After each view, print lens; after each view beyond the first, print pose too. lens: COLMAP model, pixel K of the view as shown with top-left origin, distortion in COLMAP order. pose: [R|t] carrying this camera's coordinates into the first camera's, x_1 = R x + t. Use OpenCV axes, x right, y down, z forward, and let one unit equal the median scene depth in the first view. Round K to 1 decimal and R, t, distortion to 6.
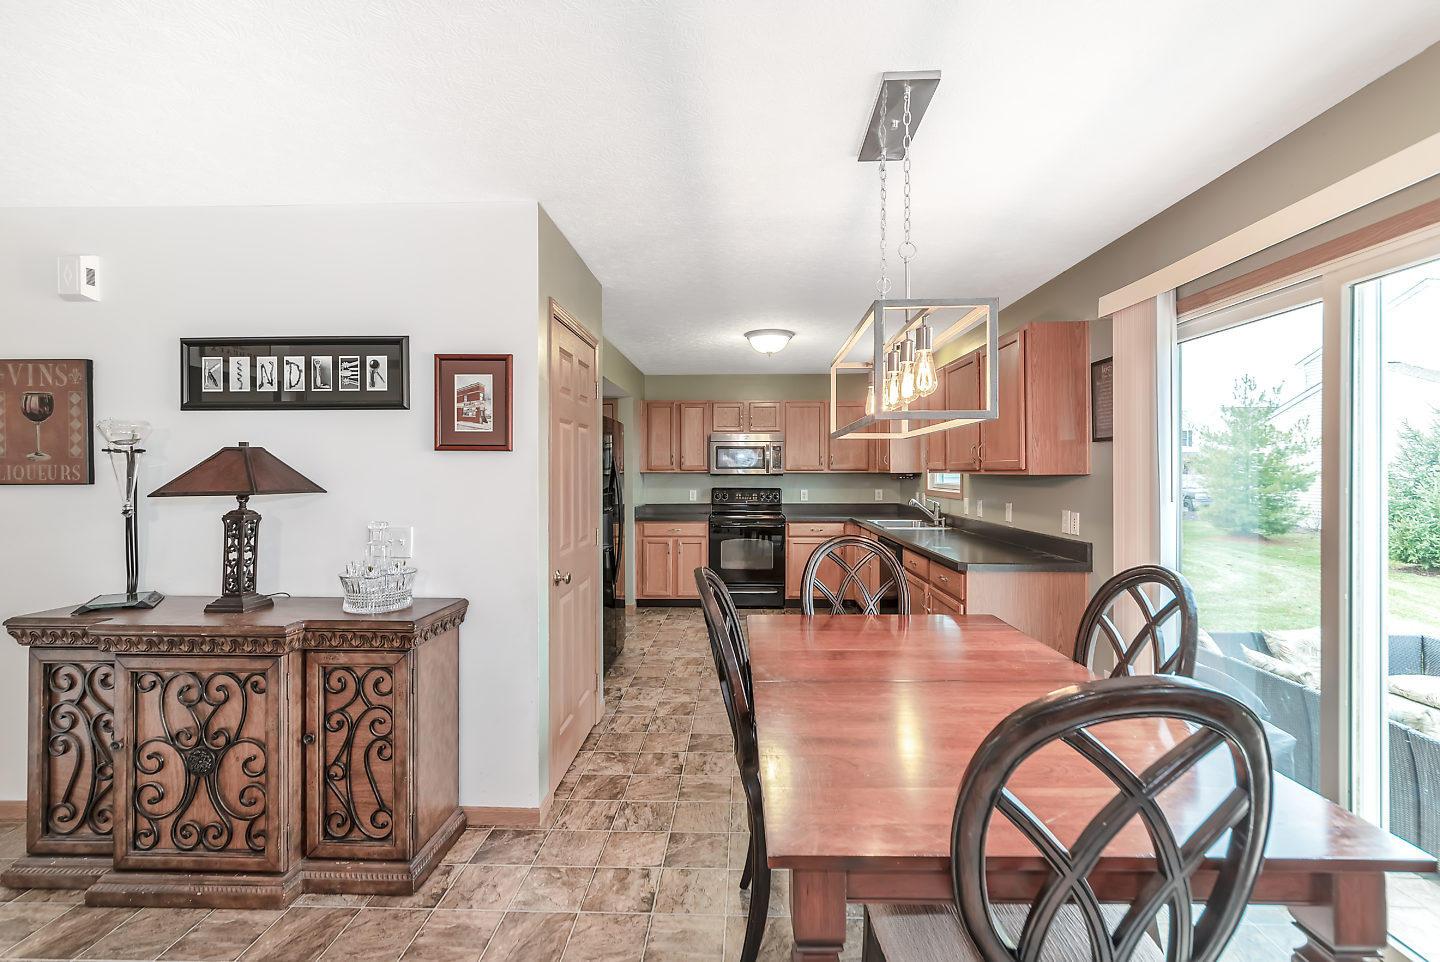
lens RADIAL K [[631.4, 0, 722.9], [0, 631.4, 471.5], [0, 0, 1]] dist [0.001565, 0.000945]
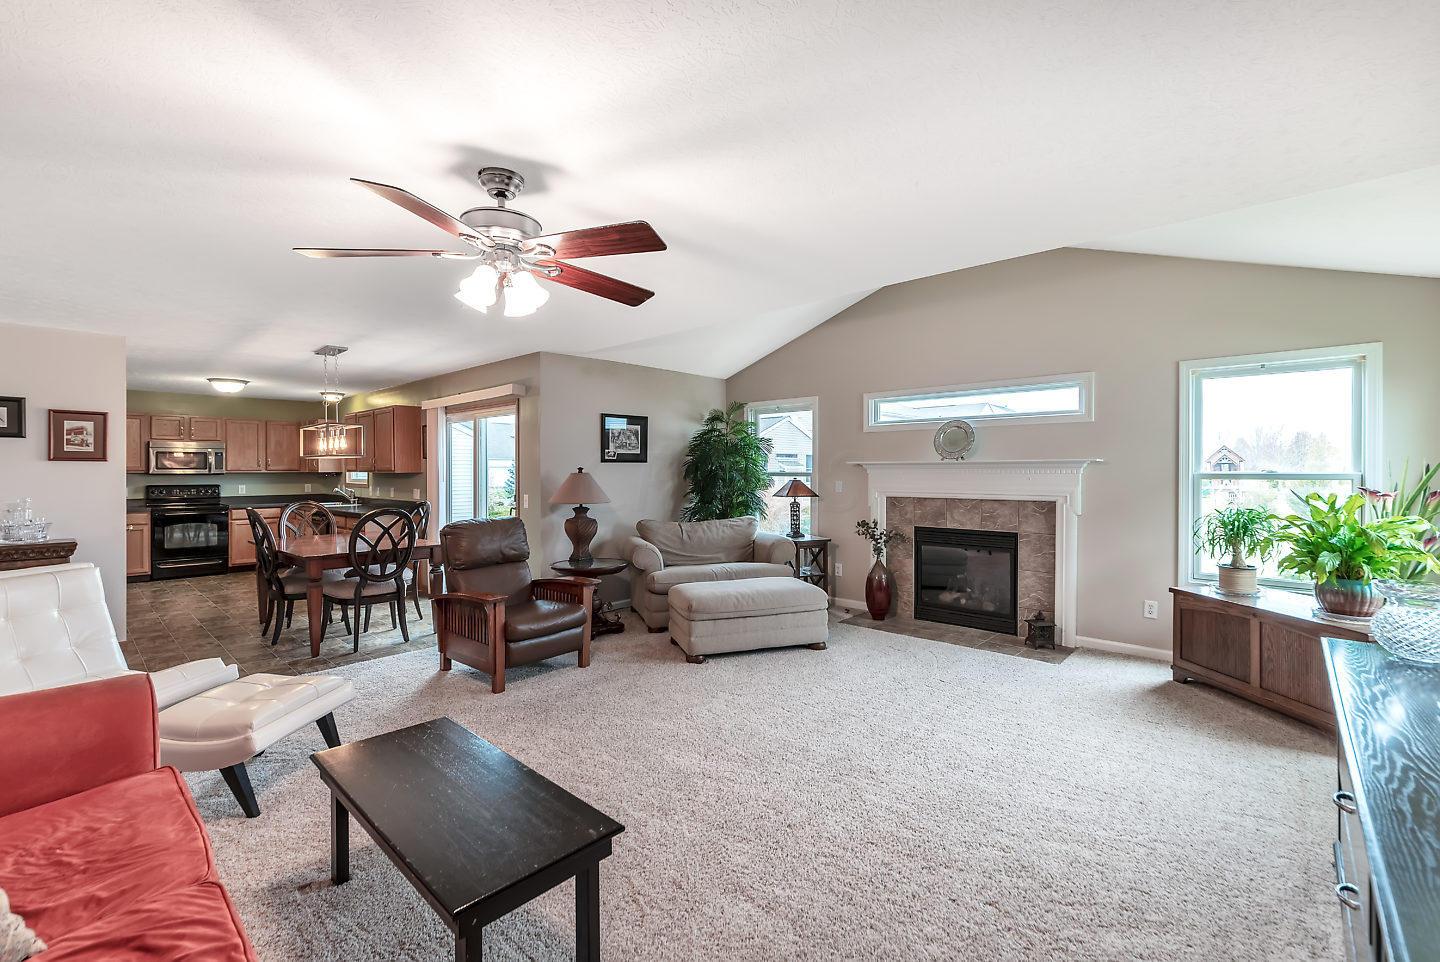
lens RADIAL K [[616.8, 0, 733.9], [0, 616.8, 471.8], [0, 0, 1]] dist [-0.003401, 0.000134]
pose [[0.644359, -0.001061, 0.764722, -0.537107], [0.000983, 0.999999, 0.000560, 0.000817], [-0.764722, 0.000391, 0.644360, -1.718288]]
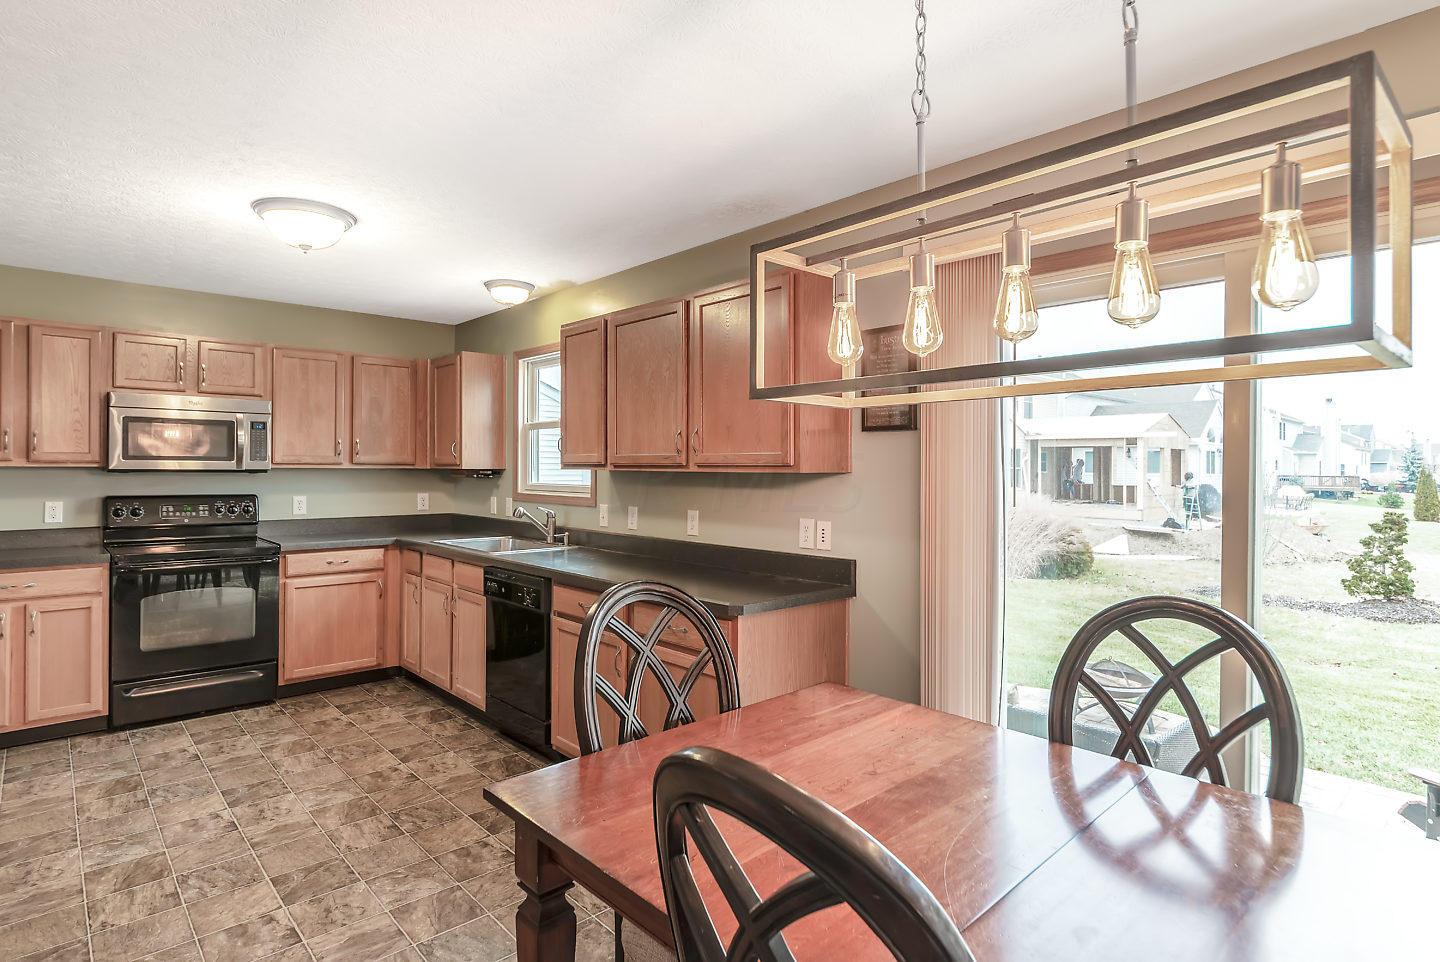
lens RADIAL K [[748.5, 0, 720.5], [0, 748.5, 469.2], [0, 0, 1]] dist [0.002323, -0.001776]
pose [[0.716459, 0.004886, 0.697612, -0.234257], [-0.005644, 0.999983, -0.001208, 0.004195], [-0.697606, -0.003071, 0.716475, 0.563929]]
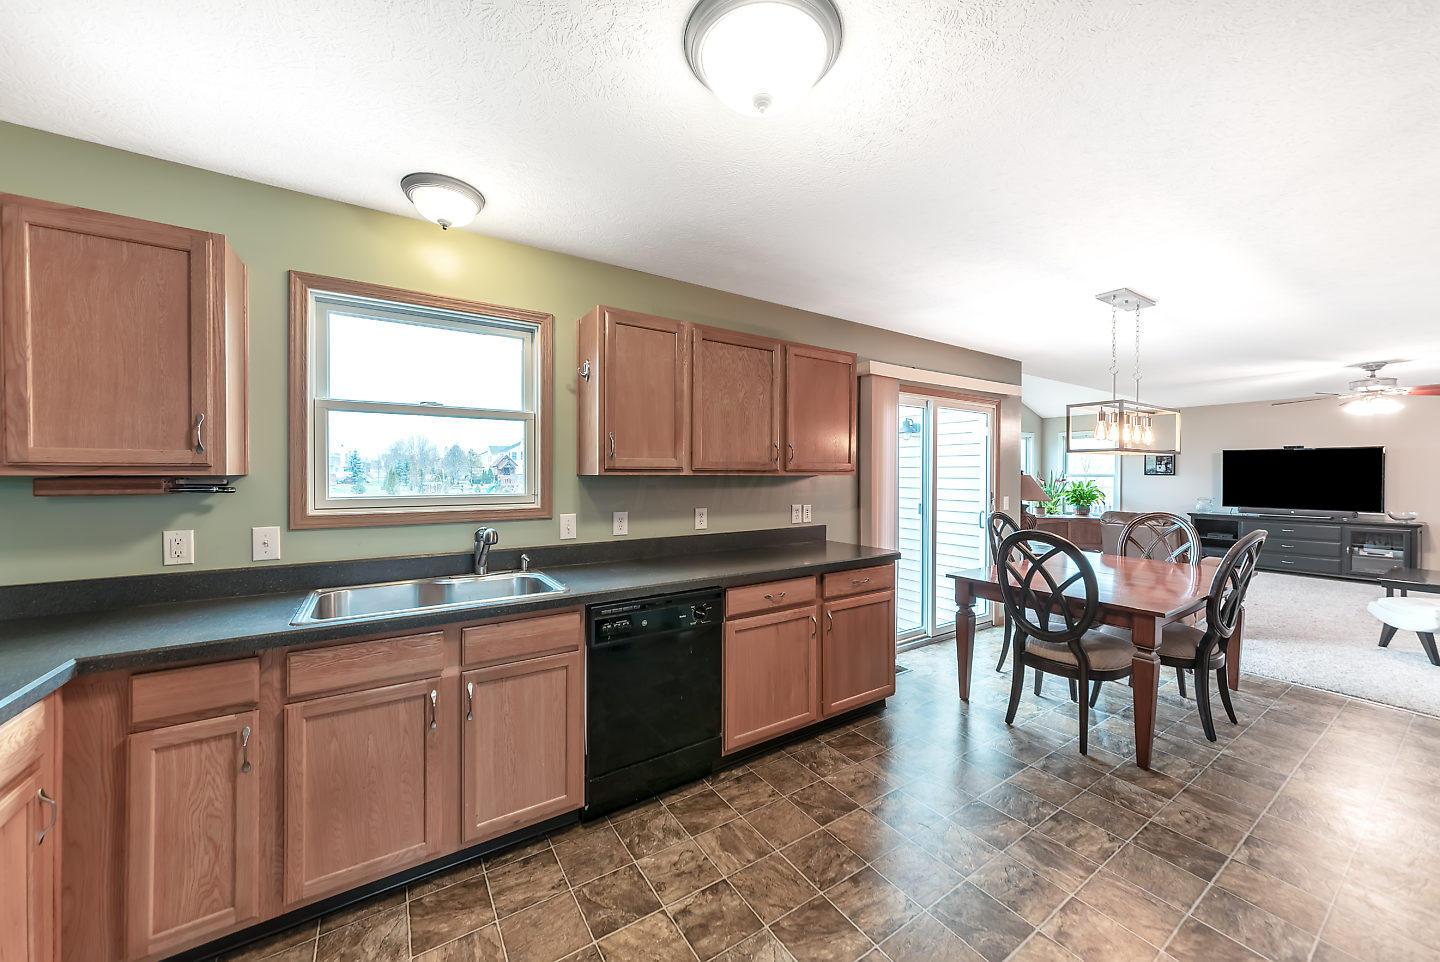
lens RADIAL K [[514.0, 0, 715.7], [0, 514.0, 472.8], [0, 0, 1]] dist [0.000918, 0.000638]
pose [[-0.571718, -0.001443, 0.820449, -0.257824], [-0.001815, 0.999998, 0.000494, -0.000918], [-0.820448, -0.001206, -0.571720, 2.298321]]
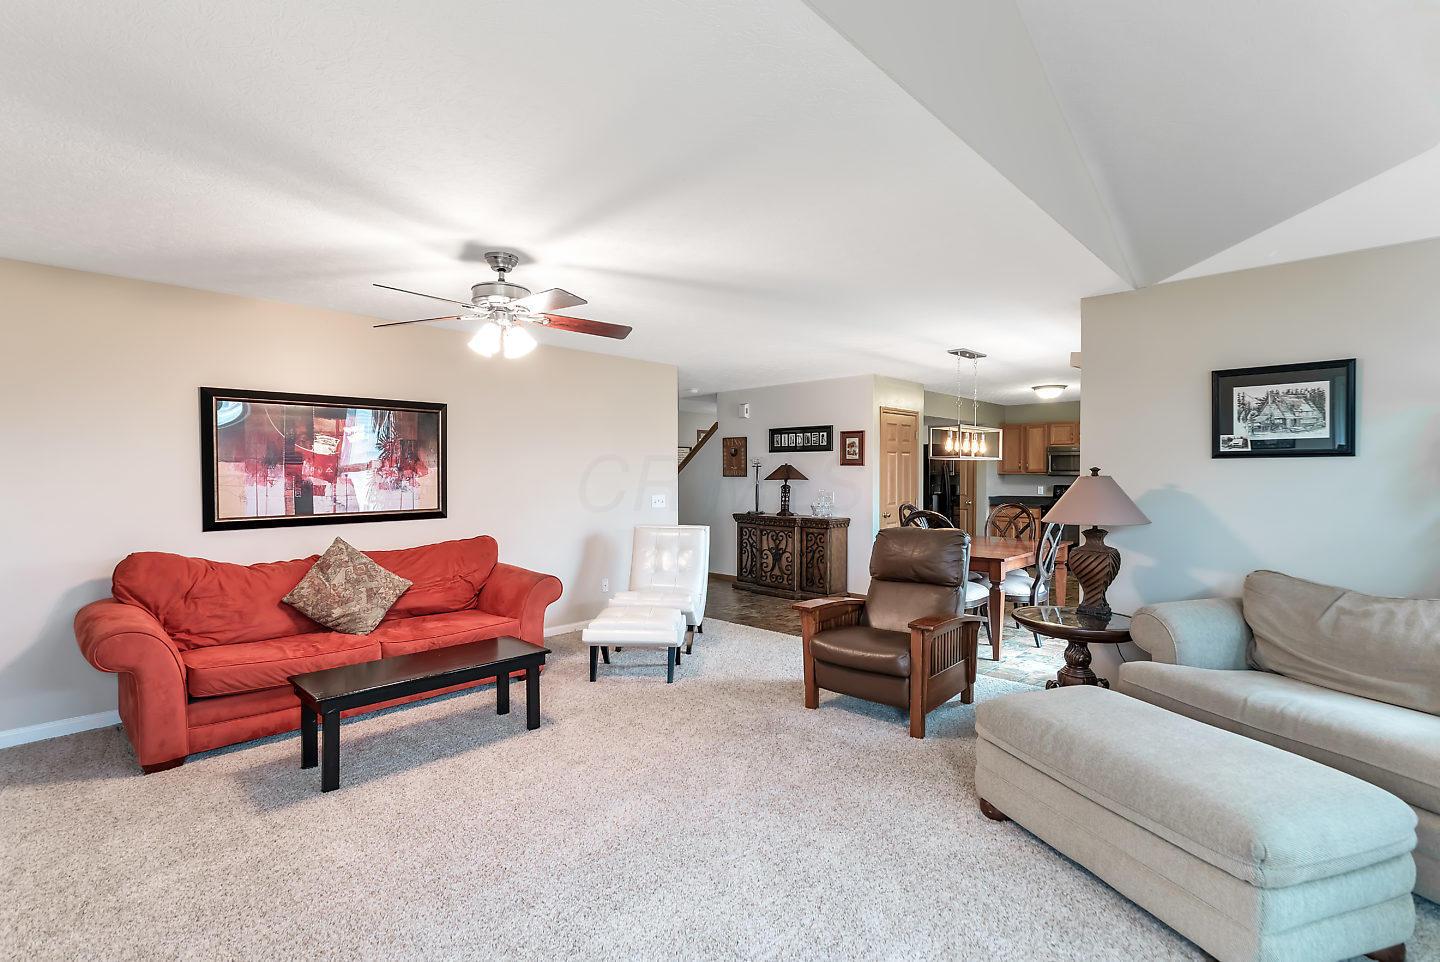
lens RADIAL K [[667.6, 0, 720.9], [0, 667.6, 473.2], [0, 0, 1]] dist [-0.004351, -0.001455]
pose [[0.748642, 0.003487, -0.662965, 1.121855], [-0.003611, 0.999993, 0.001182, 0.000410], [0.662964, 0.001509, 0.748650, -1.588604]]
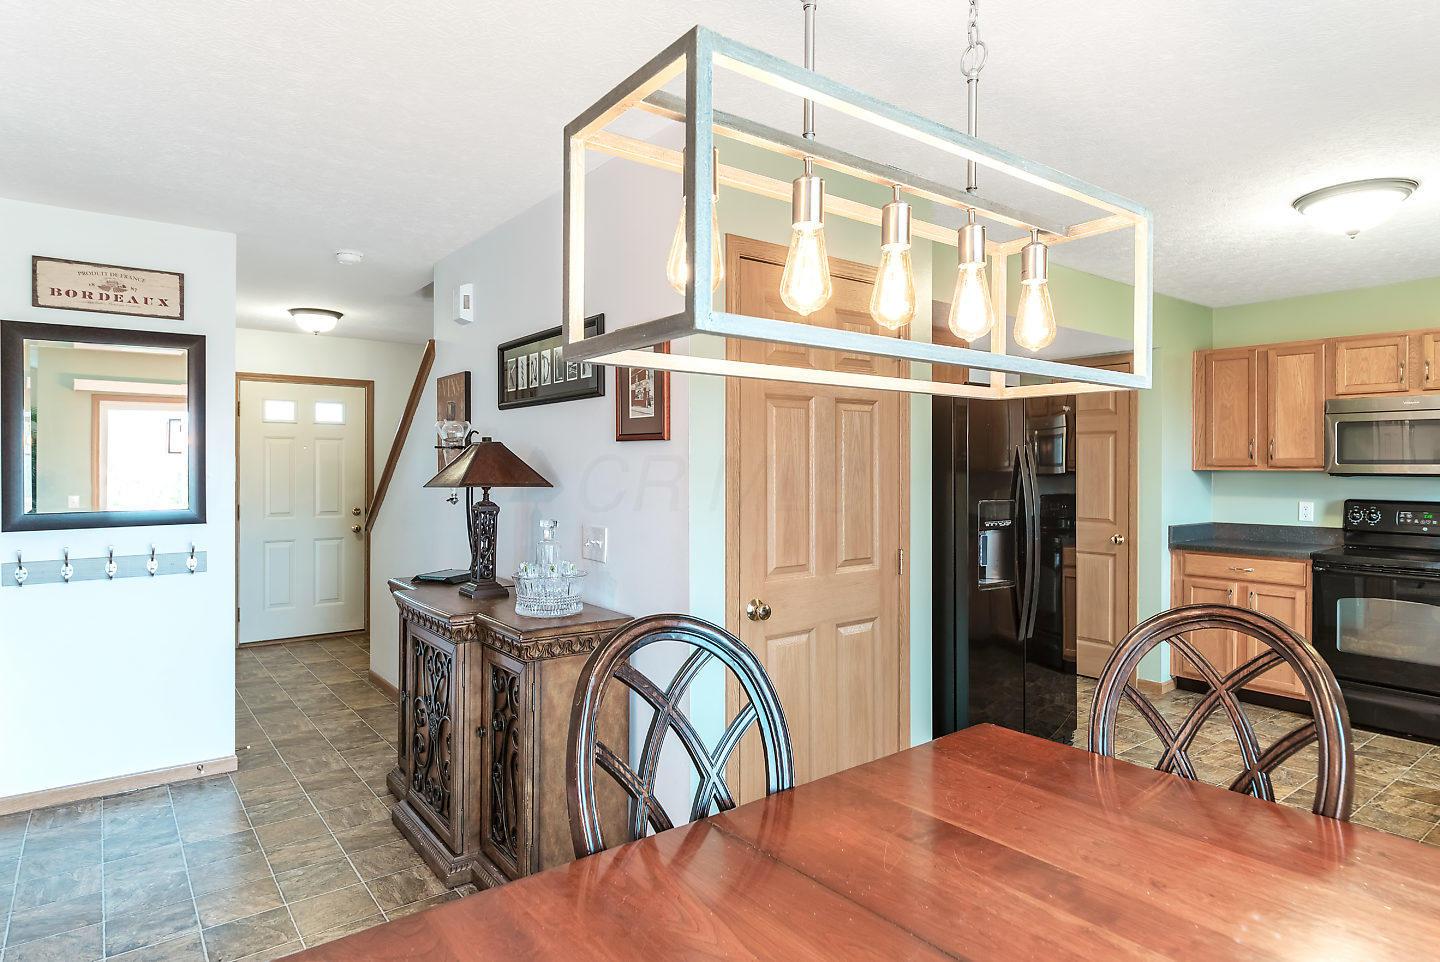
lens RADIAL K [[808.1, 0, 727.1], [0, 808.1, 467.6], [0, 0, 1]] dist [-0.000887, -0.000318]
pose [[0.640665, 0.003042, -0.767814, 0.489089], [-0.004204, 0.999991, 0.000453, 0.001598], [0.767809, 0.002938, 0.640672, 0.404051]]
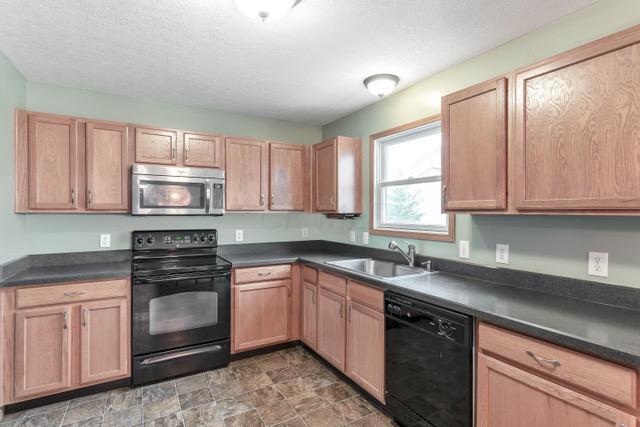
lens RADIAL K [[321.5, 0, 323.5], [0, 321.5, 213.8], [0, 0, 1]] dist [0.004248, -0.000653]
pose [[0.846403, -0.000180, 0.532542, -0.084723], [-0.002190, 0.999990, 0.003819, 0.002010], [-0.532538, -0.004399, 0.846395, 1.384240]]
